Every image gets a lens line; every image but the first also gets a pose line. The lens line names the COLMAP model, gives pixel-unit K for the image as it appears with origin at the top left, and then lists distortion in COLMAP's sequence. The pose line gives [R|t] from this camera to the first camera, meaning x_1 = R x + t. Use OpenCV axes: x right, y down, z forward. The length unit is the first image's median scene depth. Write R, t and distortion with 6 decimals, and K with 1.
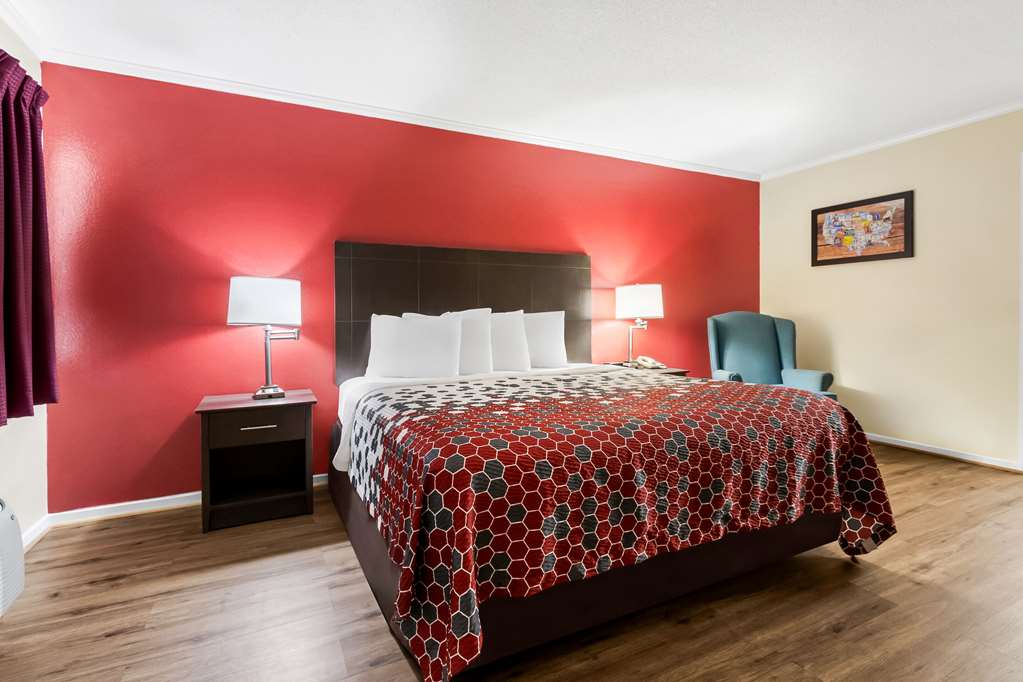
lens RADIAL K [[481.5, 0, 499.7], [0, 481.5, 317.9], [0, 0, 1]] dist [0.012768, -0.004245]
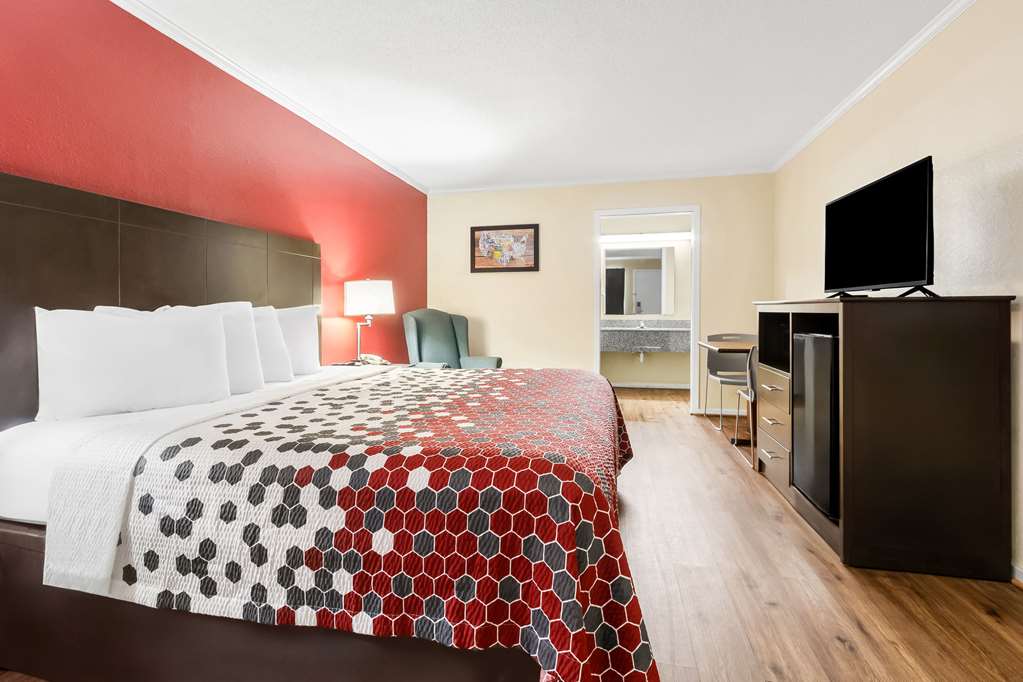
lens RADIAL K [[481.5, 0, 491.9], [0, 481.5, 312.9], [0, 0, 1]] dist [0.012768, -0.004245]
pose [[0.628615, 0.001798, 0.777714, -0.420687], [0.001287, 0.999994, -0.003352, 0.001288], [-0.777715, 0.003108, 0.628609, 0.284772]]
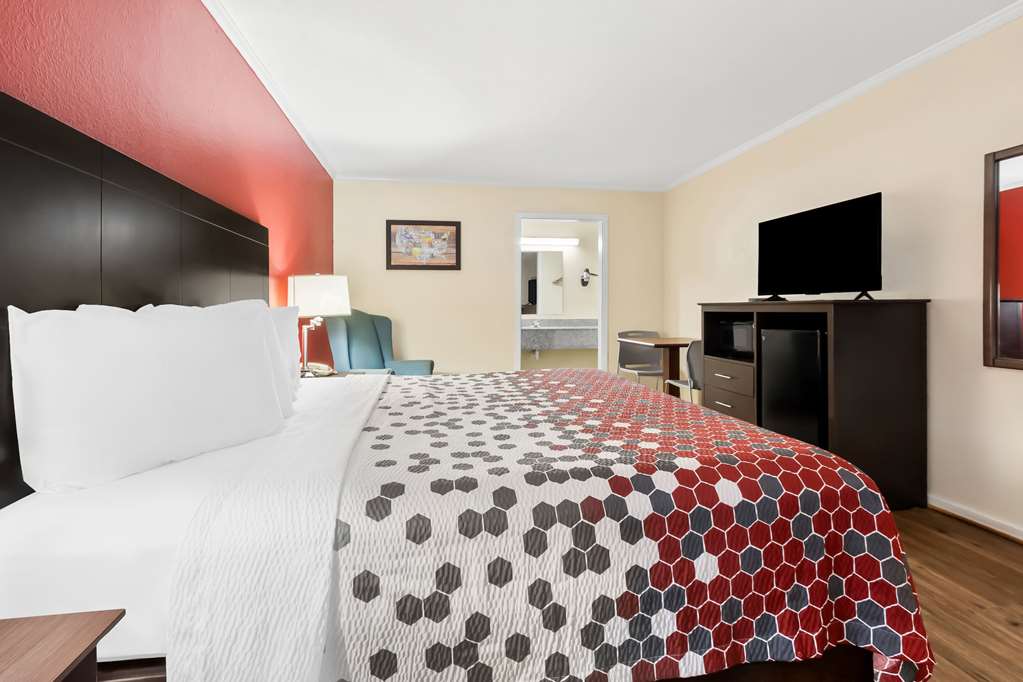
lens RADIAL K [[481.5, 0, 493.4], [0, 481.5, 312.3], [0, 0, 1]] dist [0.012768, -0.004245]
pose [[0.275680, 0.001724, 0.961248, -0.565526], [0.005690, 0.999978, -0.003425, -0.000726], [-0.961233, 0.006414, 0.275664, 0.683405]]
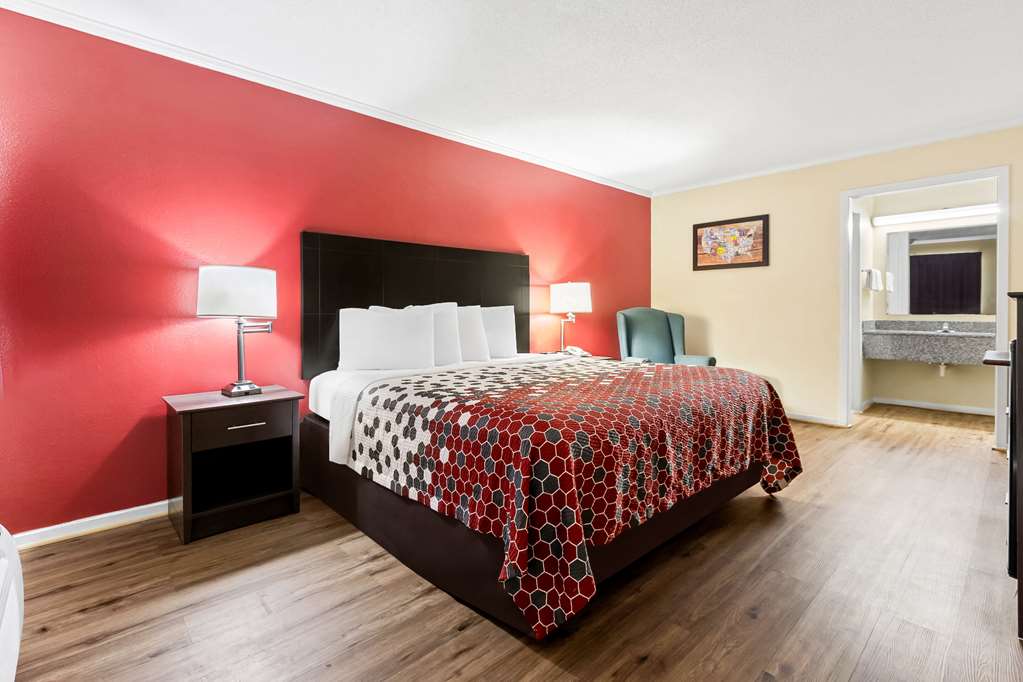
lens RADIAL K [[481.5, 0, 492.8], [0, 481.5, 307.0], [0, 0, 1]] dist [0.012768, -0.004245]
pose [[0.959783, 0.008404, 0.280618, -0.275032], [-0.005784, 0.999932, -0.010164, 0.001219], [-0.280684, 0.008132, 0.959766, -0.038917]]
